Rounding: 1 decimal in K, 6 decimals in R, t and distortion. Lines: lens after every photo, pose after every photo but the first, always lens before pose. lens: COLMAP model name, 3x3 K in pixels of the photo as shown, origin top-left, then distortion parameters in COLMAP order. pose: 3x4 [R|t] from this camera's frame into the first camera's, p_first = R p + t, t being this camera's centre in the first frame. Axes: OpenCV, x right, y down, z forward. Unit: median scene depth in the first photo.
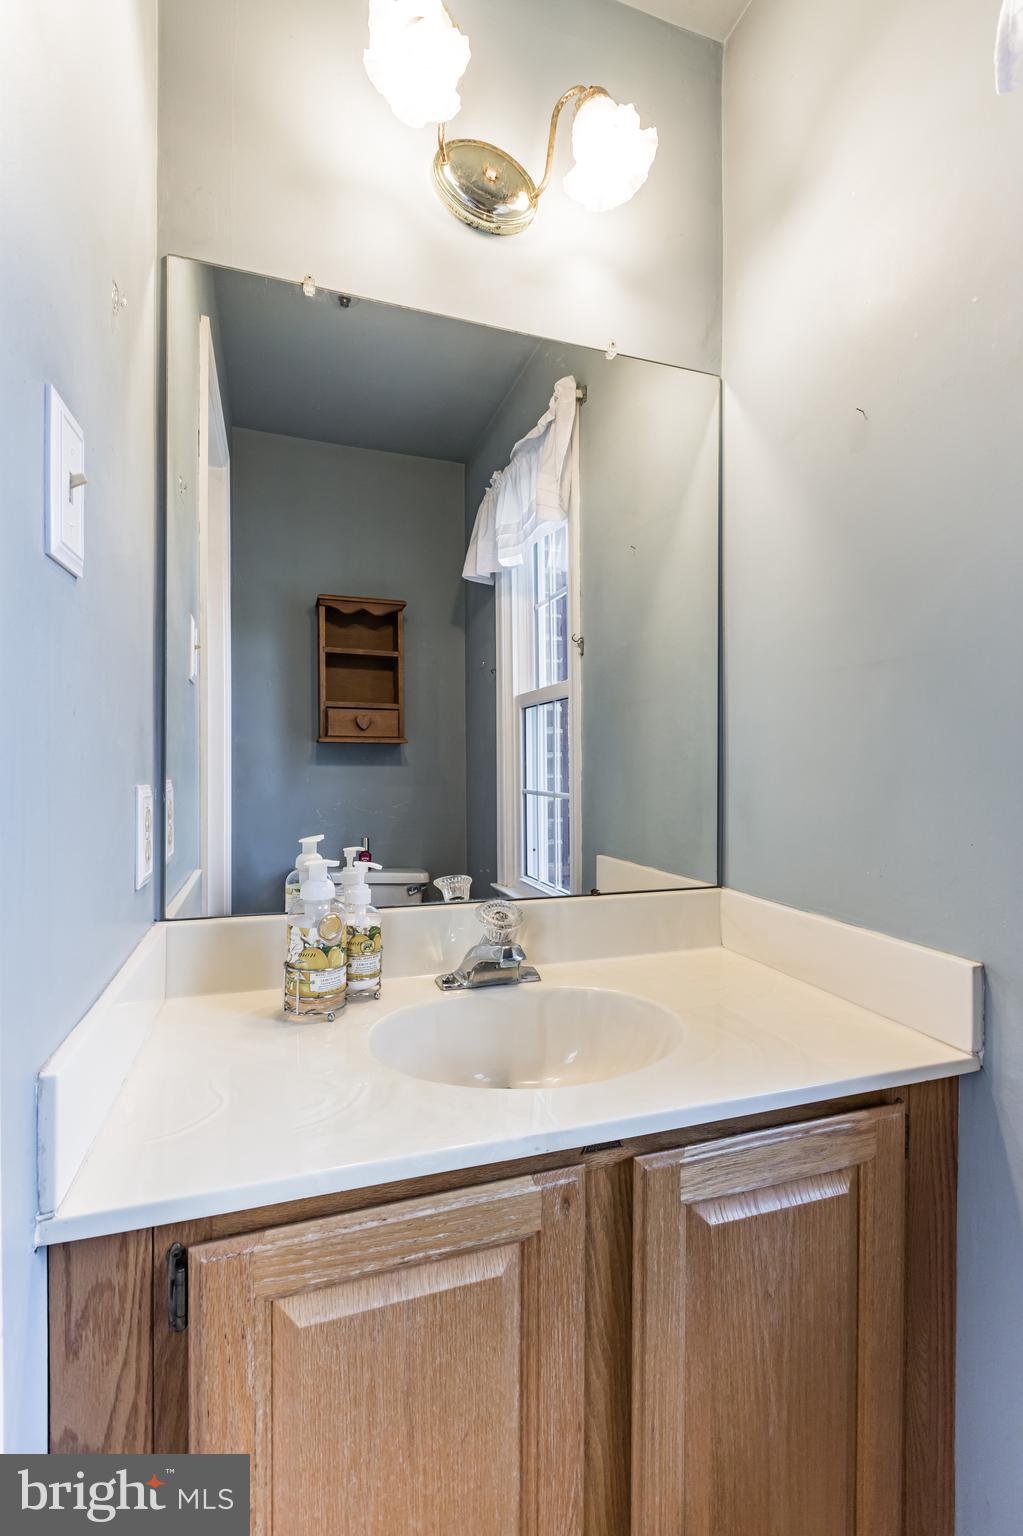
lens RADIAL K [[685.8, 0, 510.8], [0, 685.8, 767.6], [0, 0, 1]] dist [-0.004578, -0.000815]
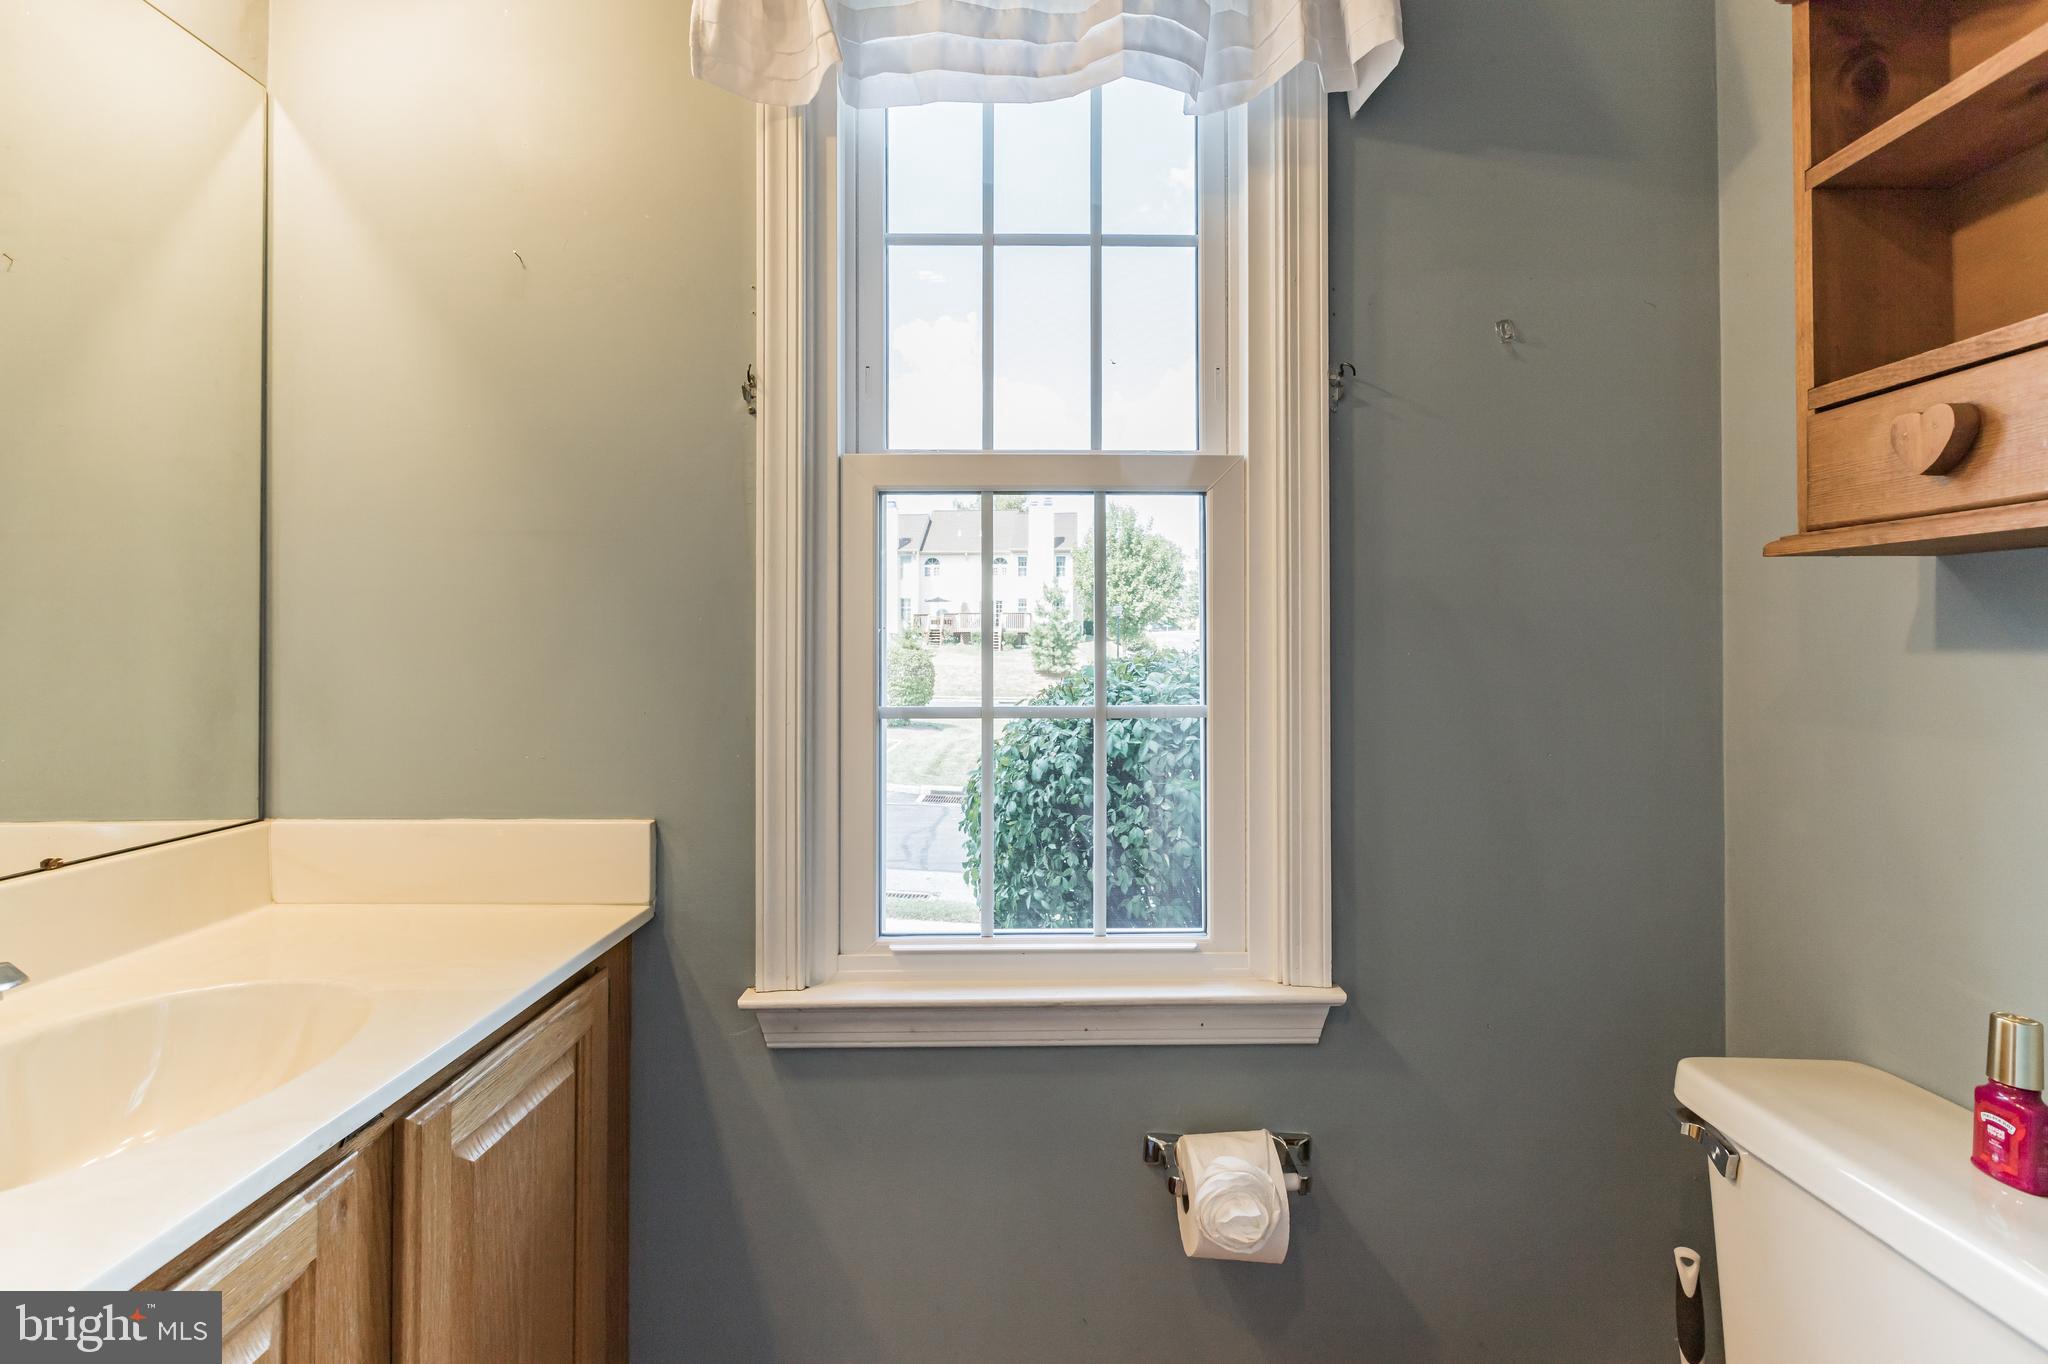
lens RADIAL K [[914.4, 0, 1030.7], [0, 914.4, 666.1], [0, 0, 1]] dist [-0.004578, -0.000815]
pose [[0.326484, -0.028781, 0.944764, -0.567473], [0.010962, 0.999584, 0.026663, 0.004255], [-0.945139, 0.001651, 0.326664, -0.067176]]
